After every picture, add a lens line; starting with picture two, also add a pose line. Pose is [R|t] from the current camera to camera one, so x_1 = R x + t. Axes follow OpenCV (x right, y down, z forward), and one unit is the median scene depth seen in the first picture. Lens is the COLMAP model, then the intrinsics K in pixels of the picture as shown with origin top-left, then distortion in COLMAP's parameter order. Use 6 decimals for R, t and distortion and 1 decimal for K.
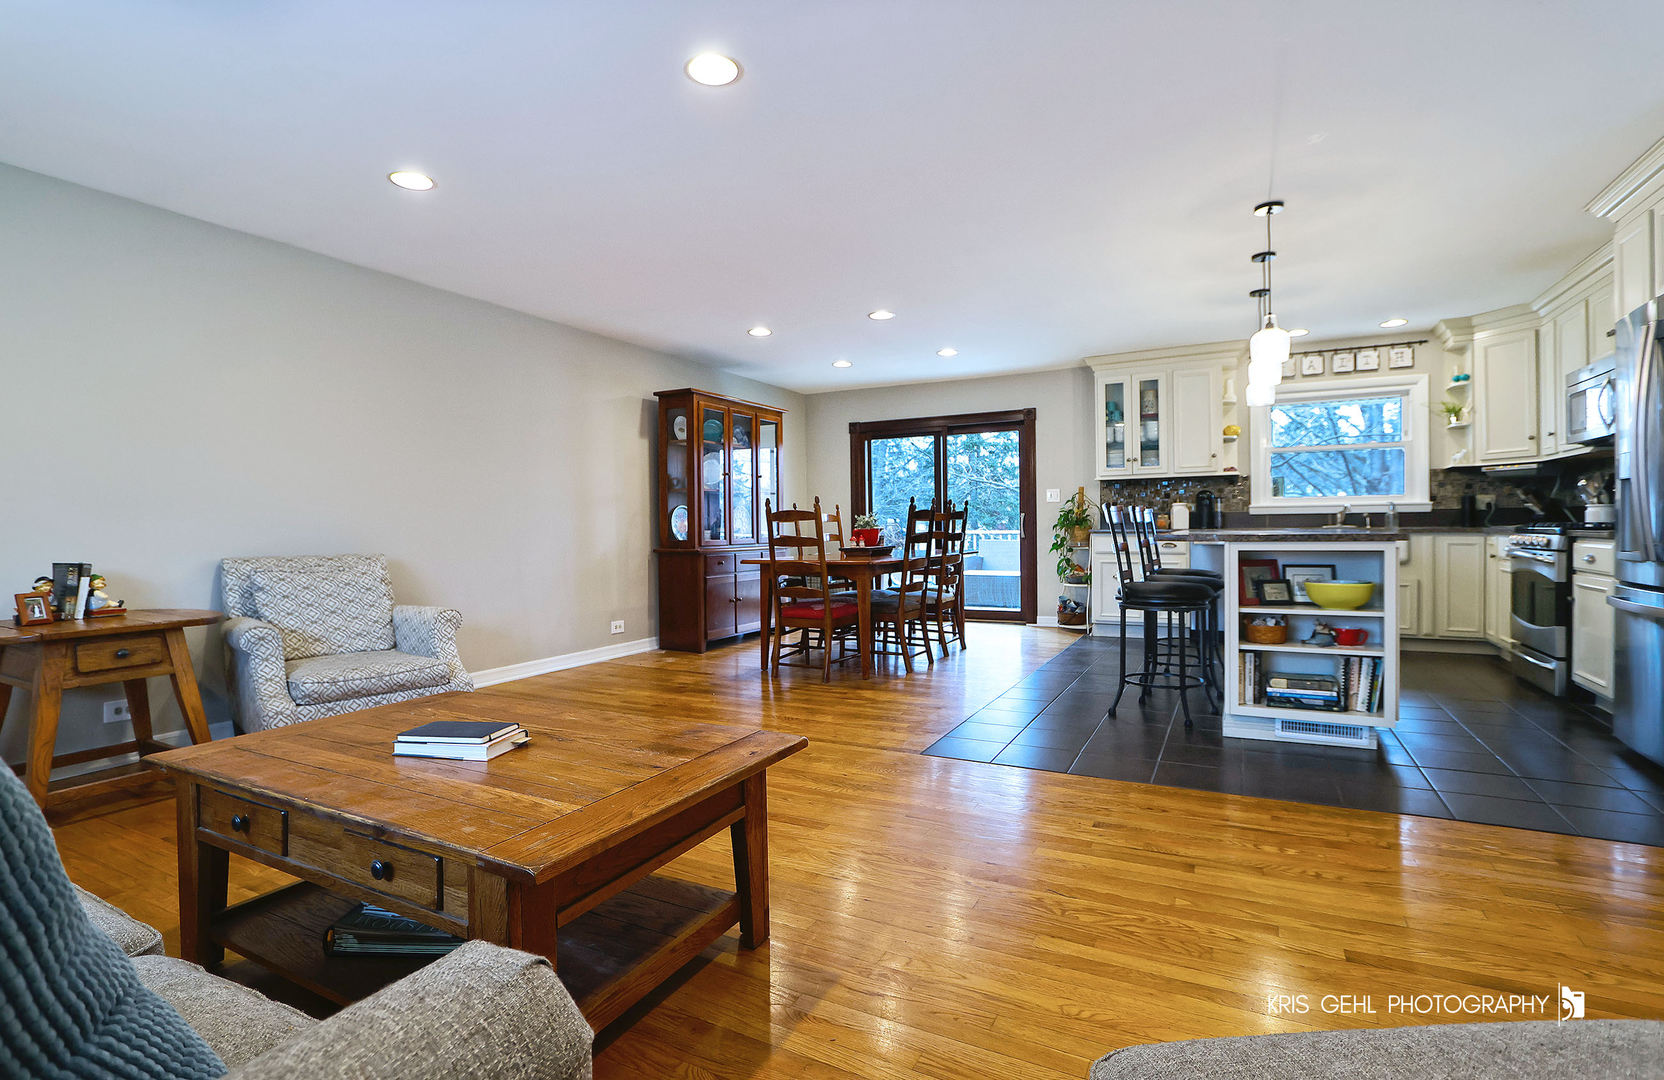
lens RADIAL K [[779.9, 0, 815.1], [0, 779.9, 544.6], [0, 0, 1]] dist [-0.011275, 0.000247]
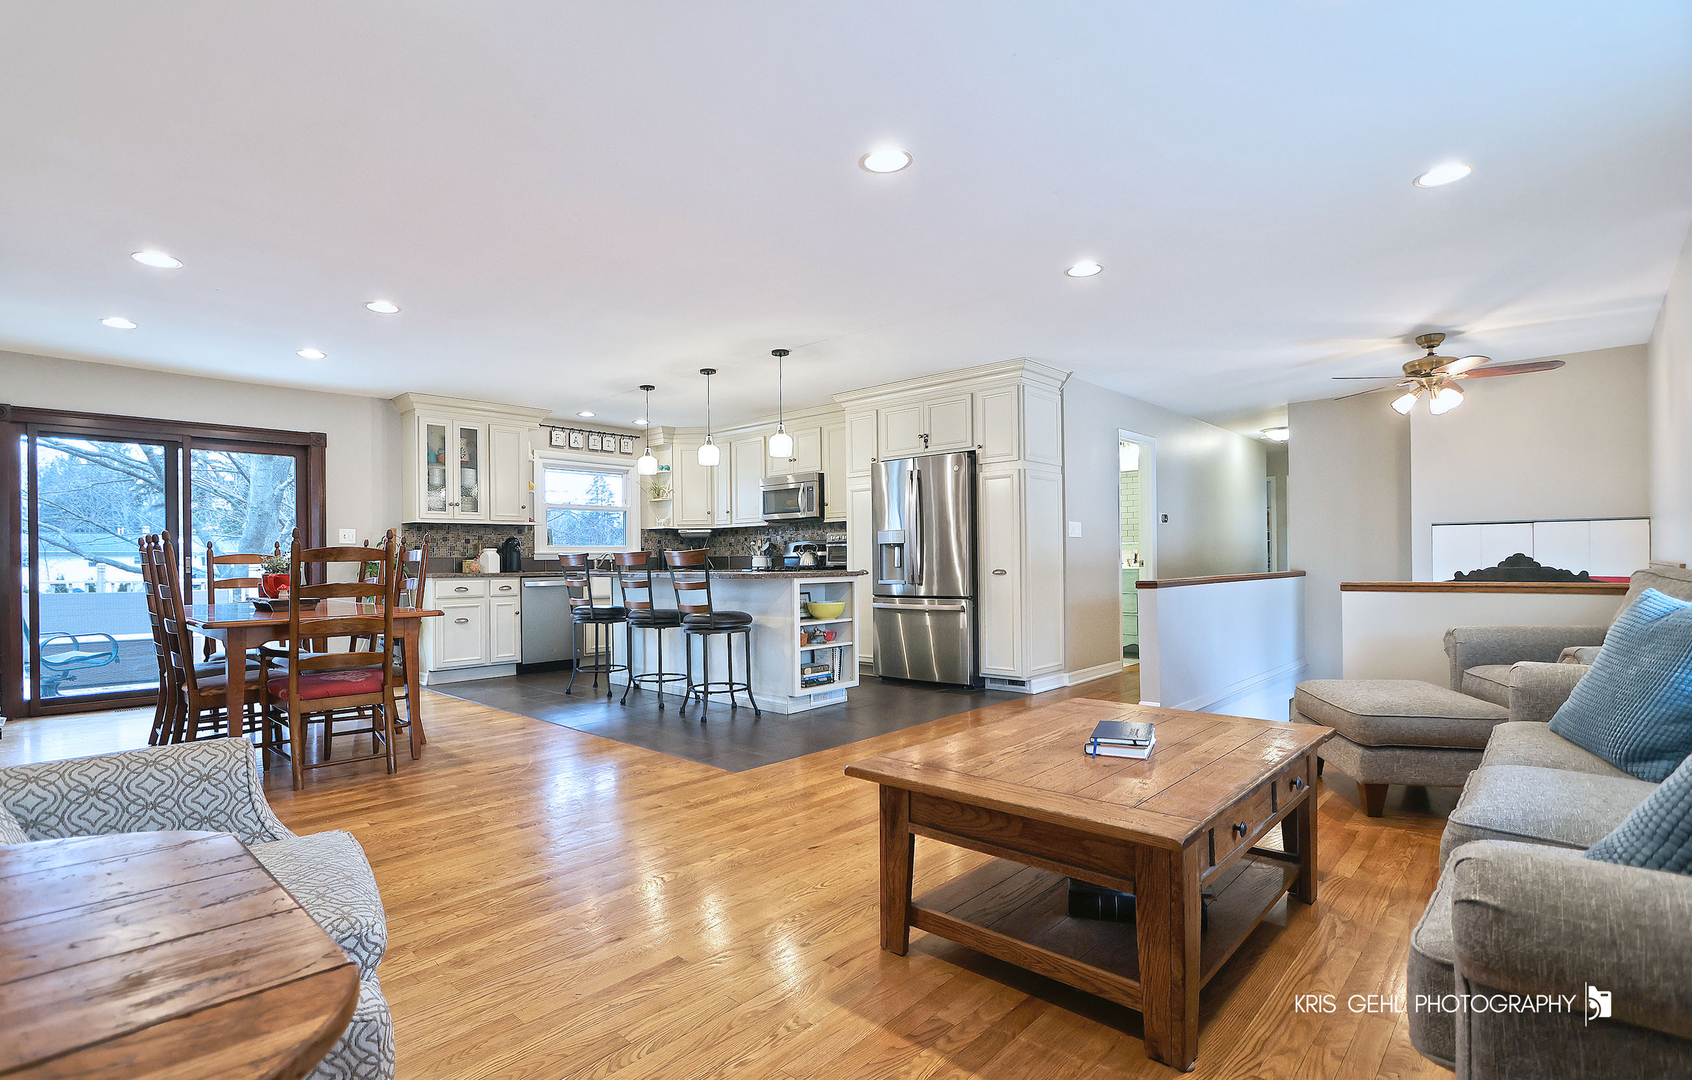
lens RADIAL K [[806.9, 0, 809.5], [0, 806.9, 548.9], [0, 0, 1]] dist [-0.029826, -0.000021]
pose [[0.259602, 0.022908, 0.965444, -0.514432], [0.029385, 0.999068, -0.031607, -0.005861], [-0.965269, 0.036574, 0.258687, 0.320411]]
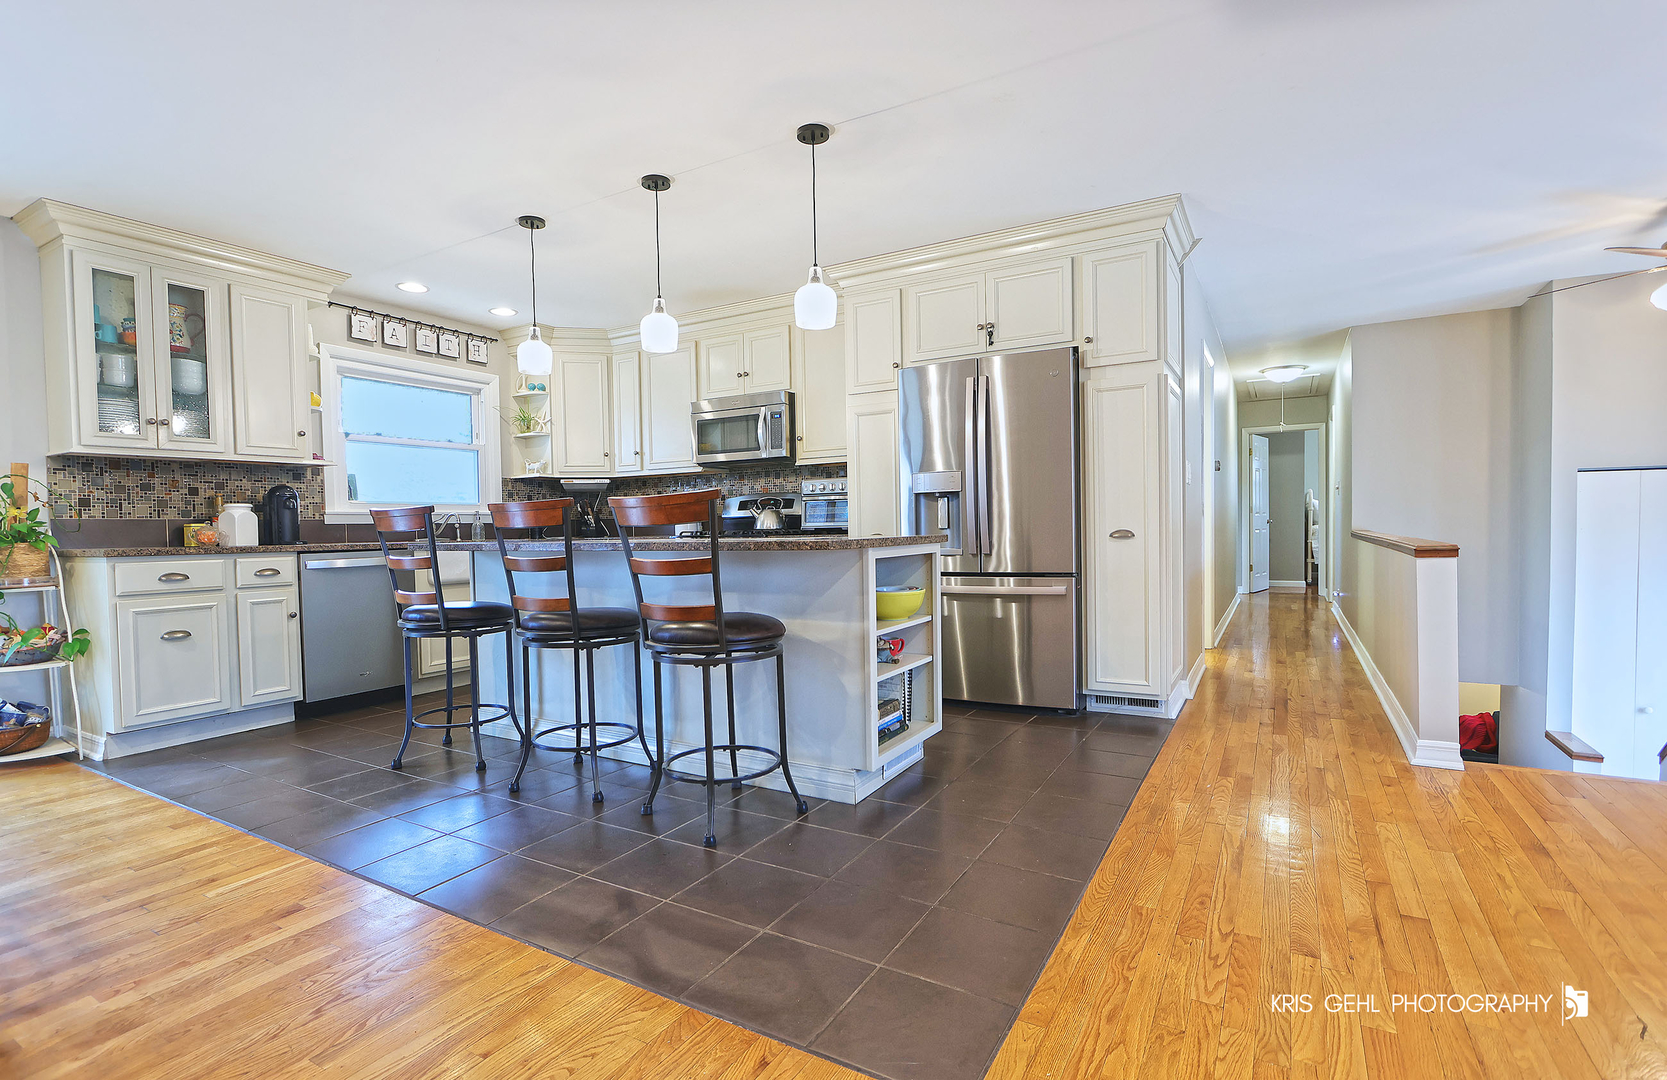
lens RADIAL K [[781.3, 0, 816.6], [0, 781.3, 544.7], [0, 0, 1]] dist [-0.011275, 0.000247]
pose [[0.037781, -0.012906, 0.999203, -0.136103], [0.040613, 0.999110, 0.011369, -0.010563], [-0.998460, 0.040151, 0.038272, 0.565677]]
